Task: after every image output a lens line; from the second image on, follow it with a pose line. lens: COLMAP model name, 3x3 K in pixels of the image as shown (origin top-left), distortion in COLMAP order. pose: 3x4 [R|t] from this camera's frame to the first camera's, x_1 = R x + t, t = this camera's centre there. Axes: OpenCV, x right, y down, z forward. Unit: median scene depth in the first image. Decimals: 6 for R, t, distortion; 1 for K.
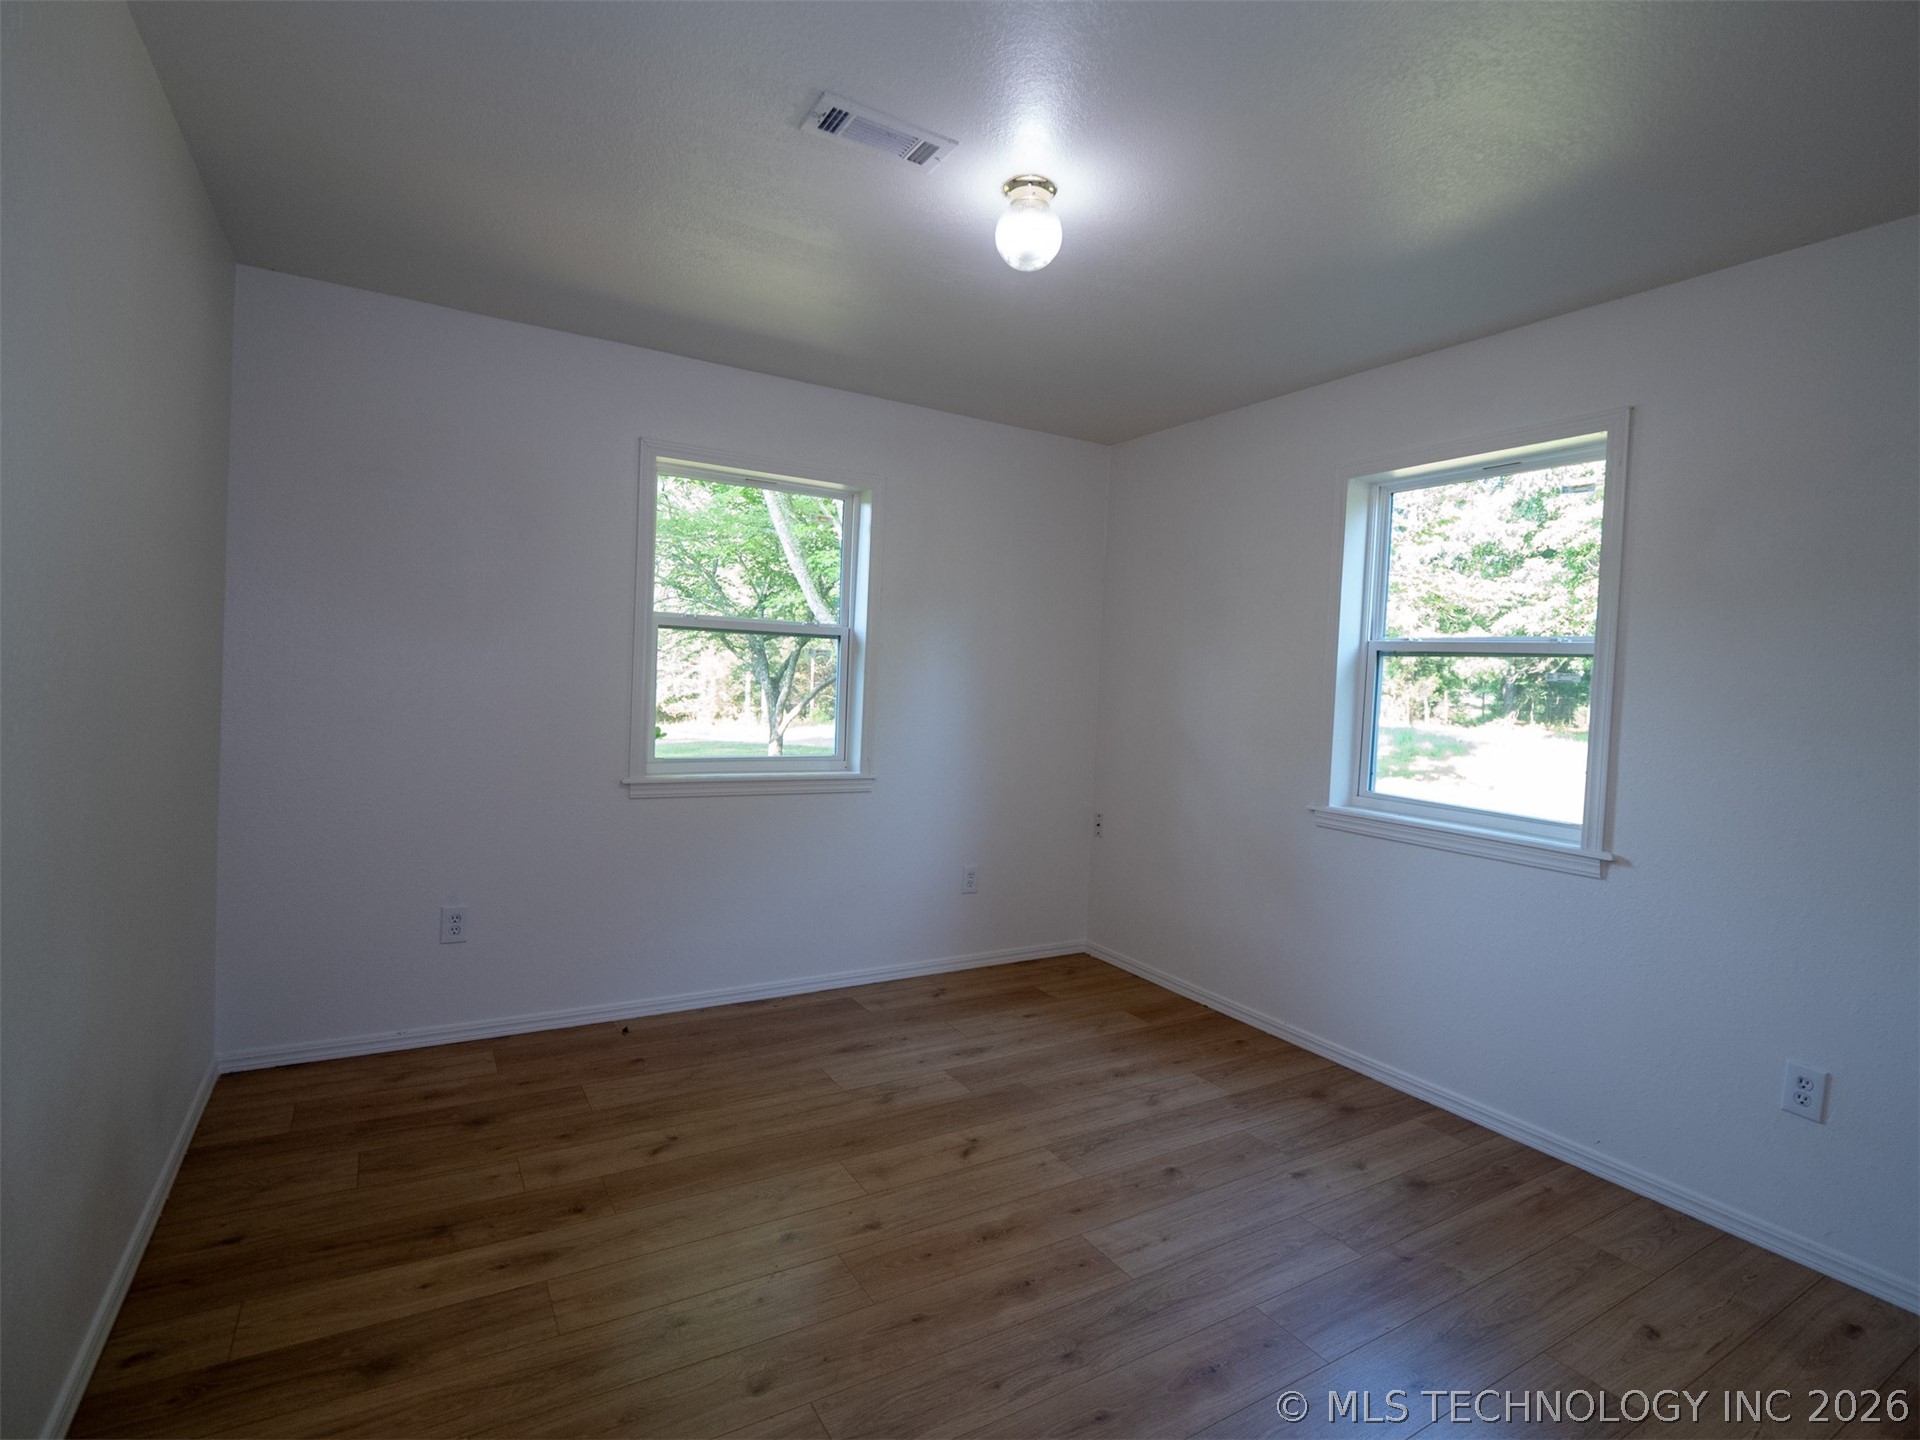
lens RADIAL K [[950.9, 0, 986.2], [0, 950.9, 700.6], [0, 0, 1]] dist [-0.013789, 0.000604]
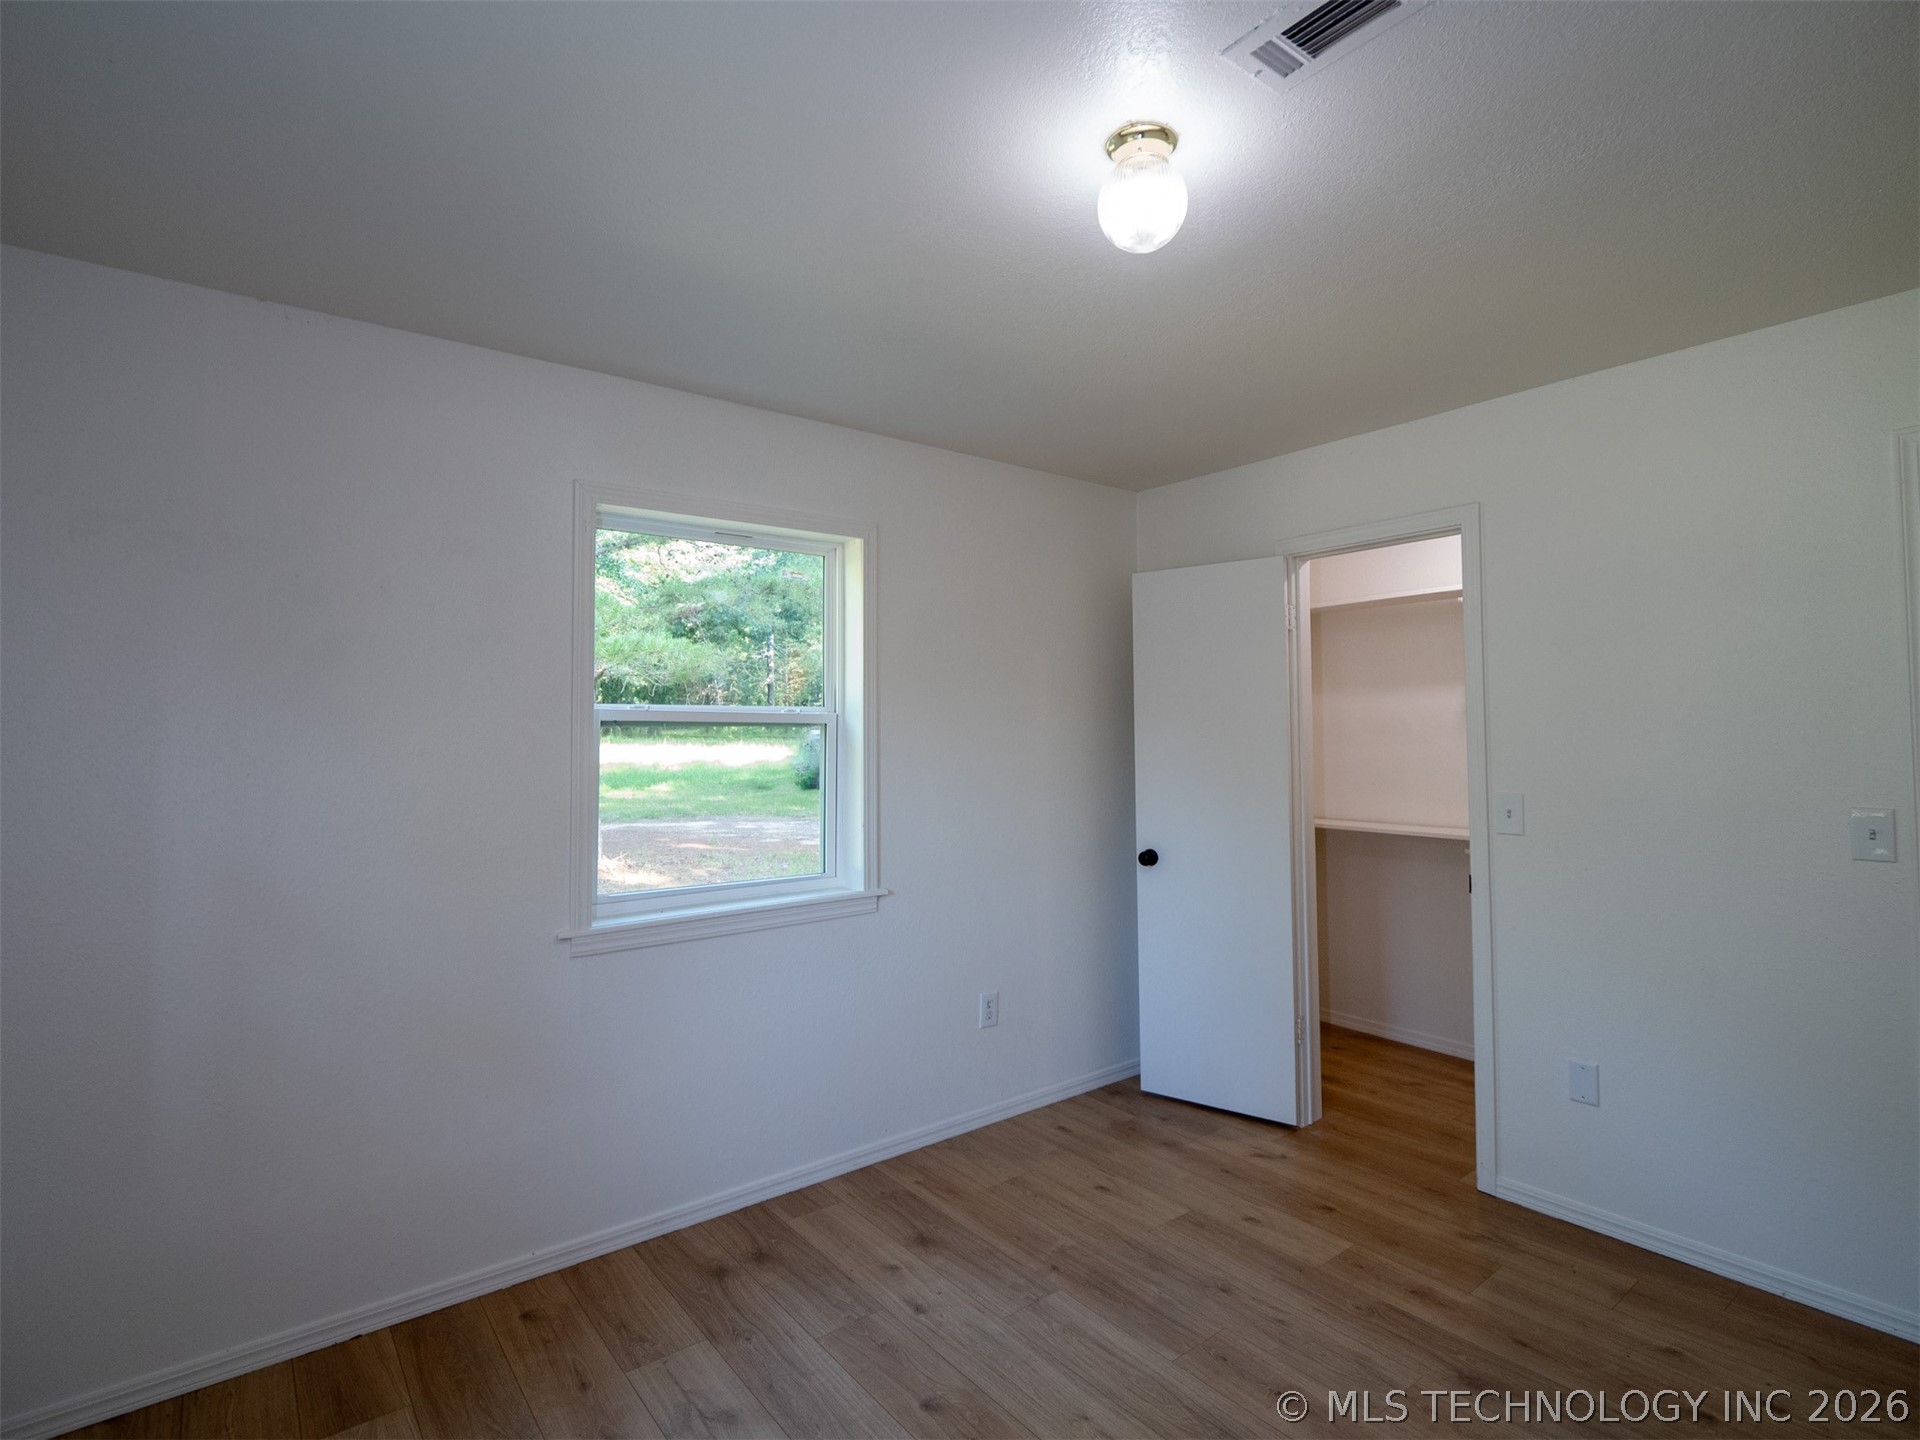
lens RADIAL K [[950.9, 0, 986.2], [0, 950.9, 700.6], [0, 0, 1]] dist [-0.013789, 0.000604]
pose [[-0.121075, -0.003885, 0.992636, -0.560504], [0.031076, 0.999487, 0.007702, -0.083942], [-0.992157, 0.031780, -0.120892, 1.000508]]
